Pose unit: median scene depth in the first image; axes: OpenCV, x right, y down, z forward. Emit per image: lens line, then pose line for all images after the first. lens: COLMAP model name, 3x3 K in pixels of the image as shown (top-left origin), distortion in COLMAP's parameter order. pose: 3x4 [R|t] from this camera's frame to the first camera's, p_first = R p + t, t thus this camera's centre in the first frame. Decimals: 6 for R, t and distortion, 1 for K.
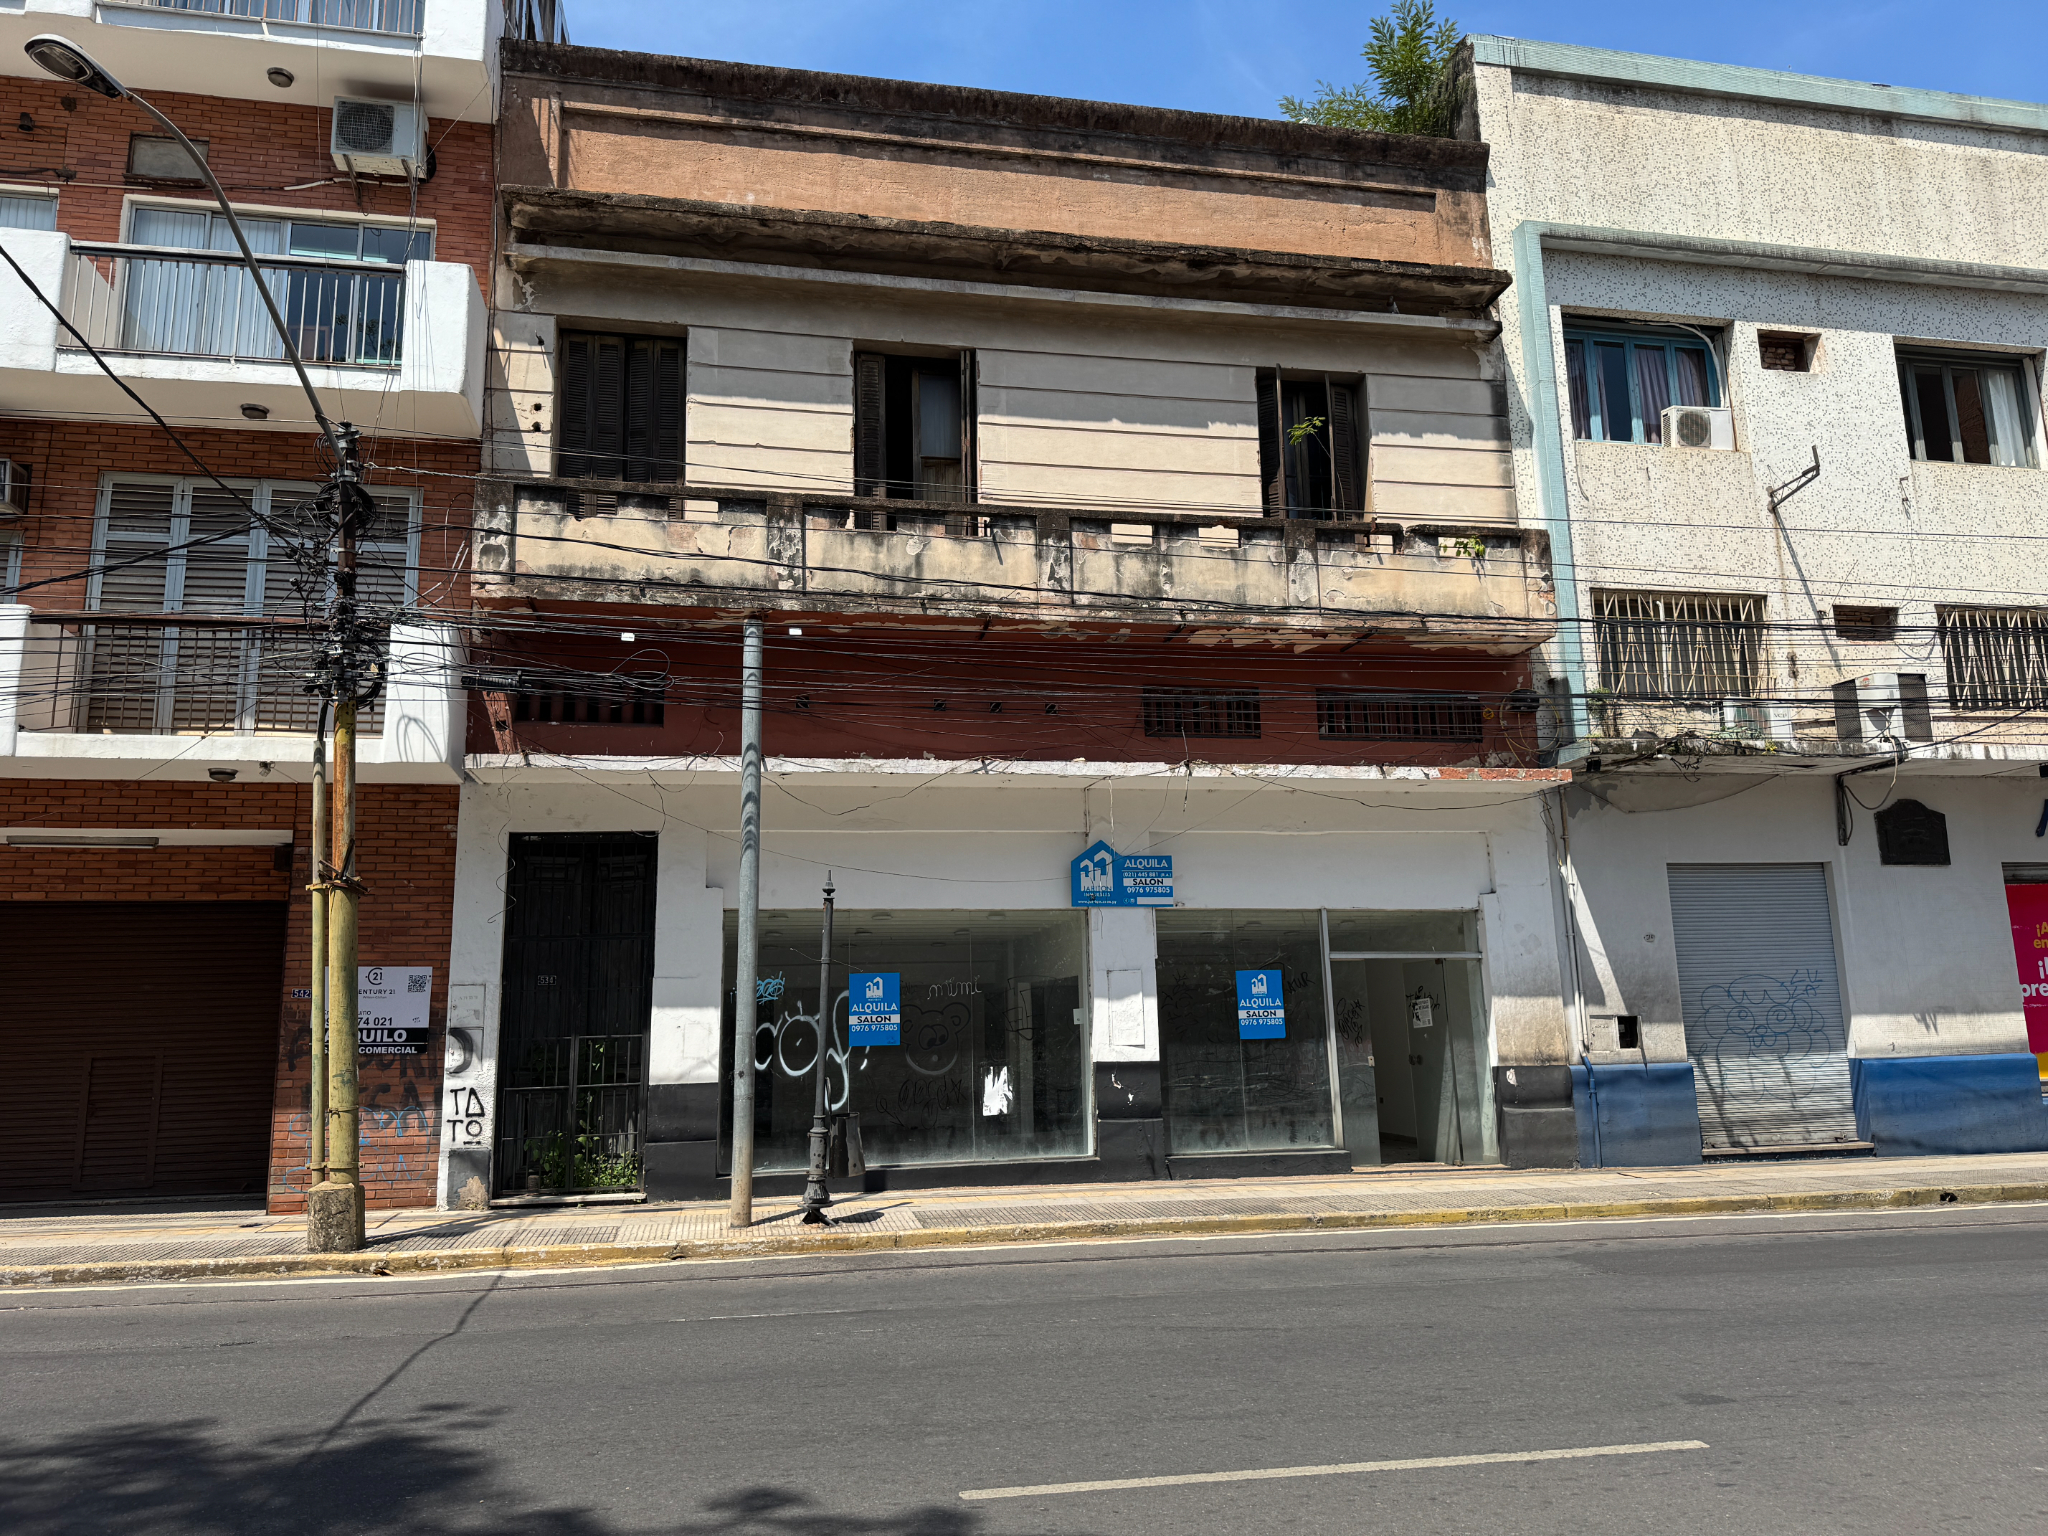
lens RADIAL K [[1439.5, 0, 1024.0], [0, 1439.5, 768.0], [0, 0, 1]] dist [0.093622, -0.090451]
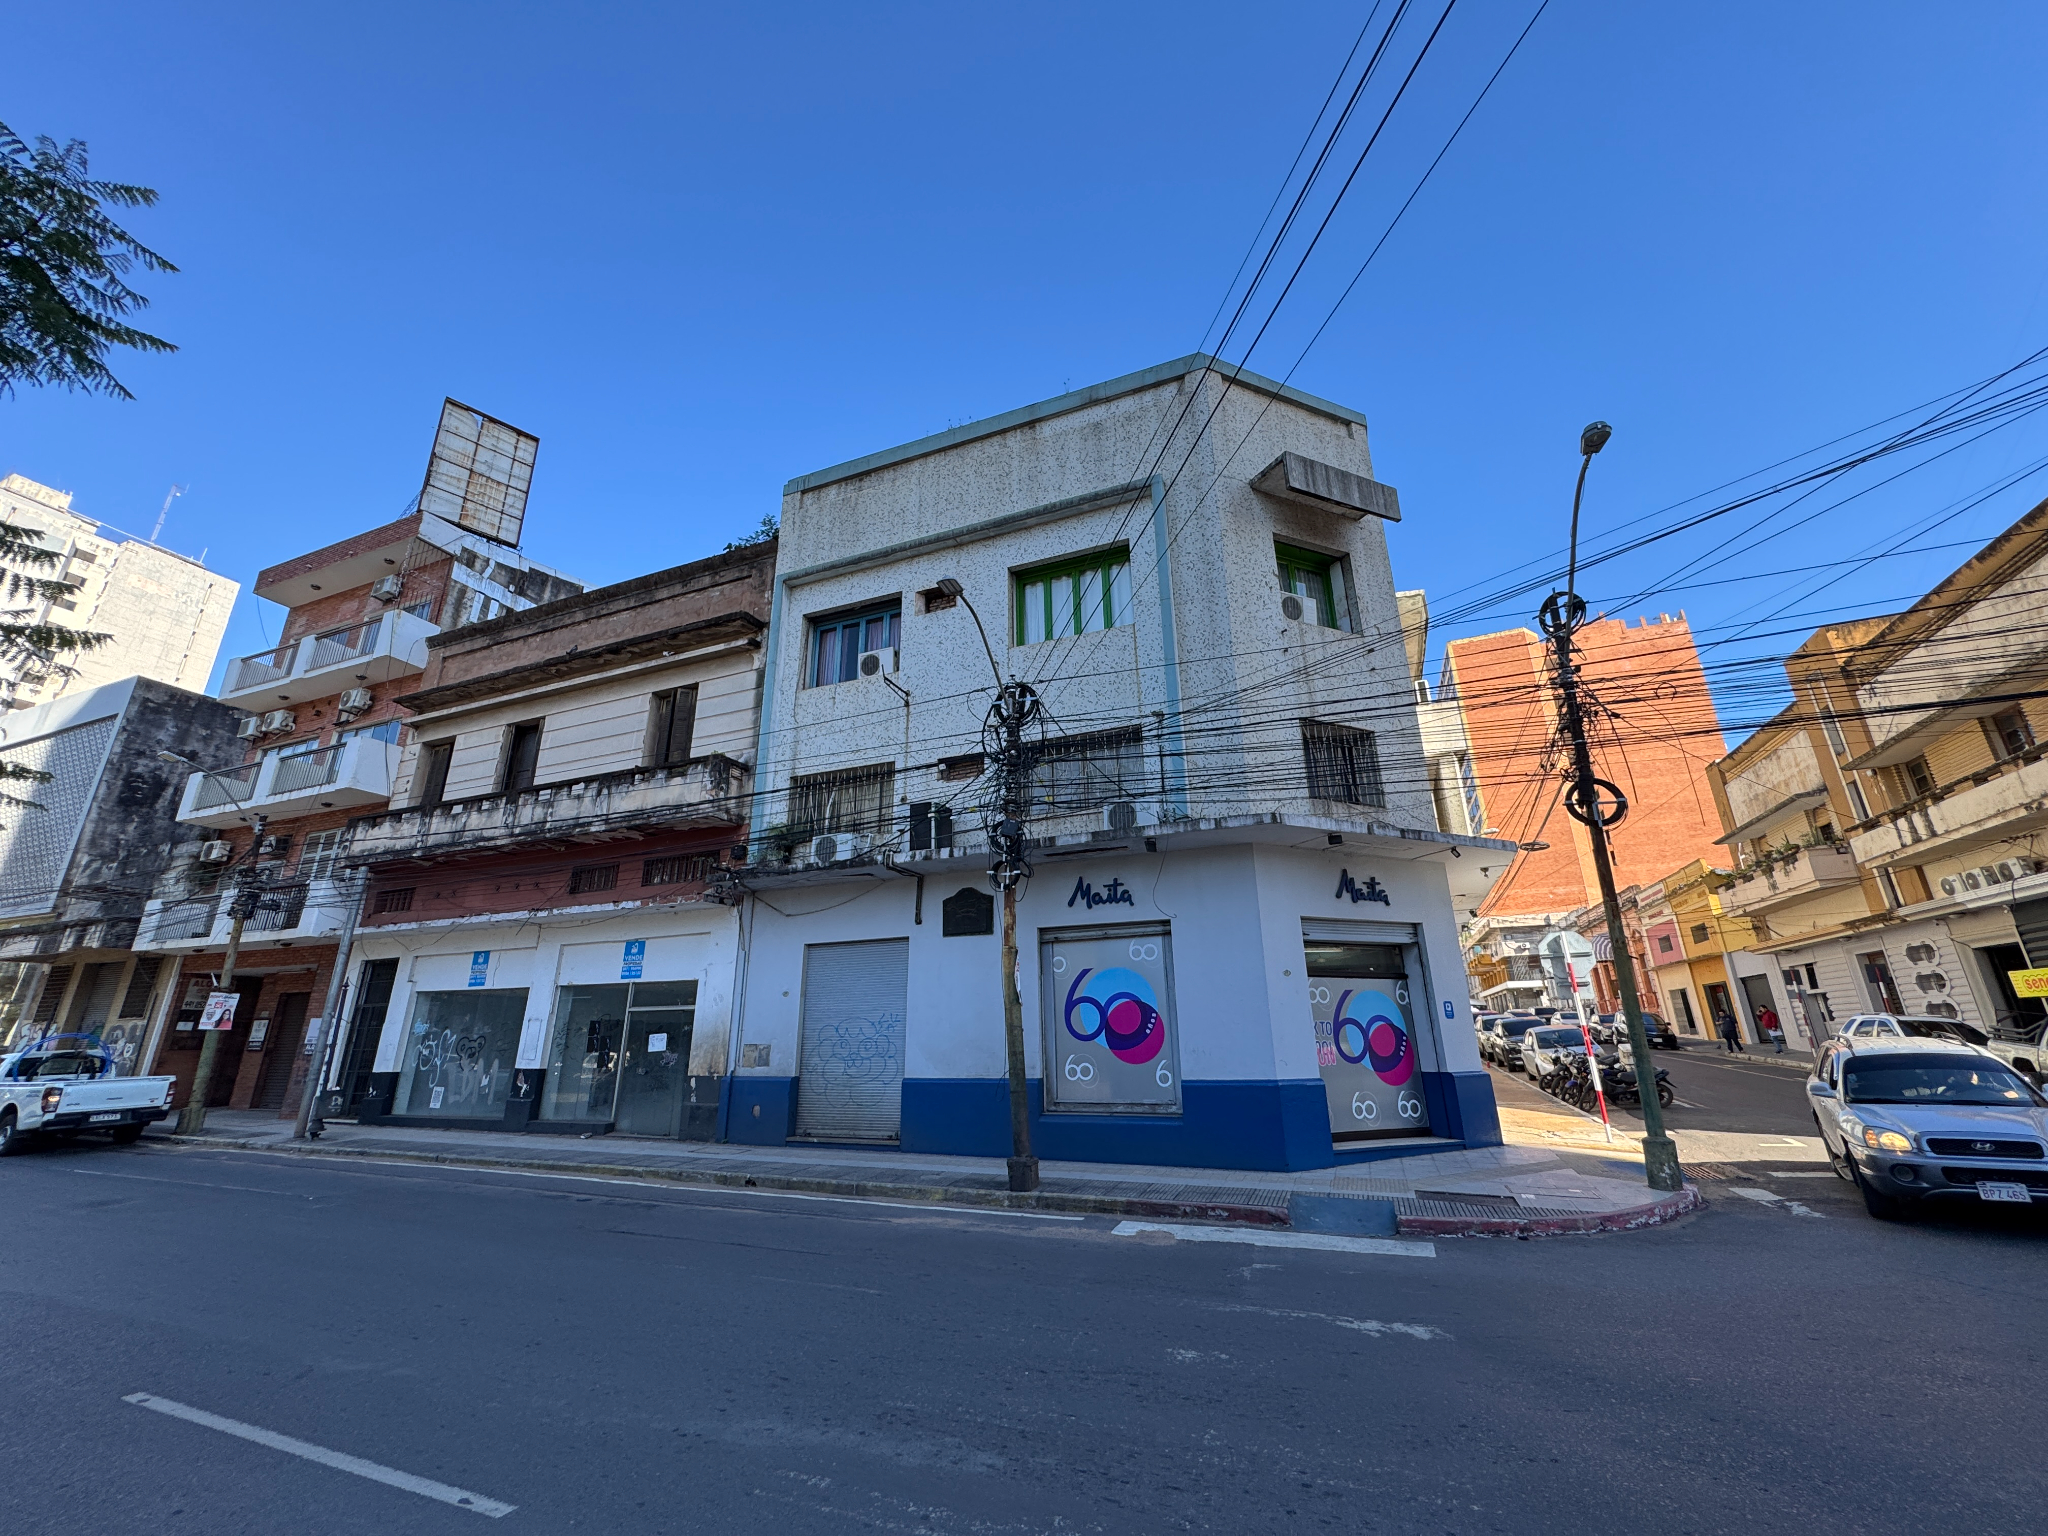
lens RADIAL K [[835.2, 0, 1019.9], [0, 835.2, 724.1], [0, 0, 1]] dist [-0.001181, -0.000347]
pose [[0.812862, -0.185850, -0.552010, 1.259378], [0.099539, 0.978111, -0.182732, 0.022394], [0.573888, 0.093589, 0.813568, 0.406068]]
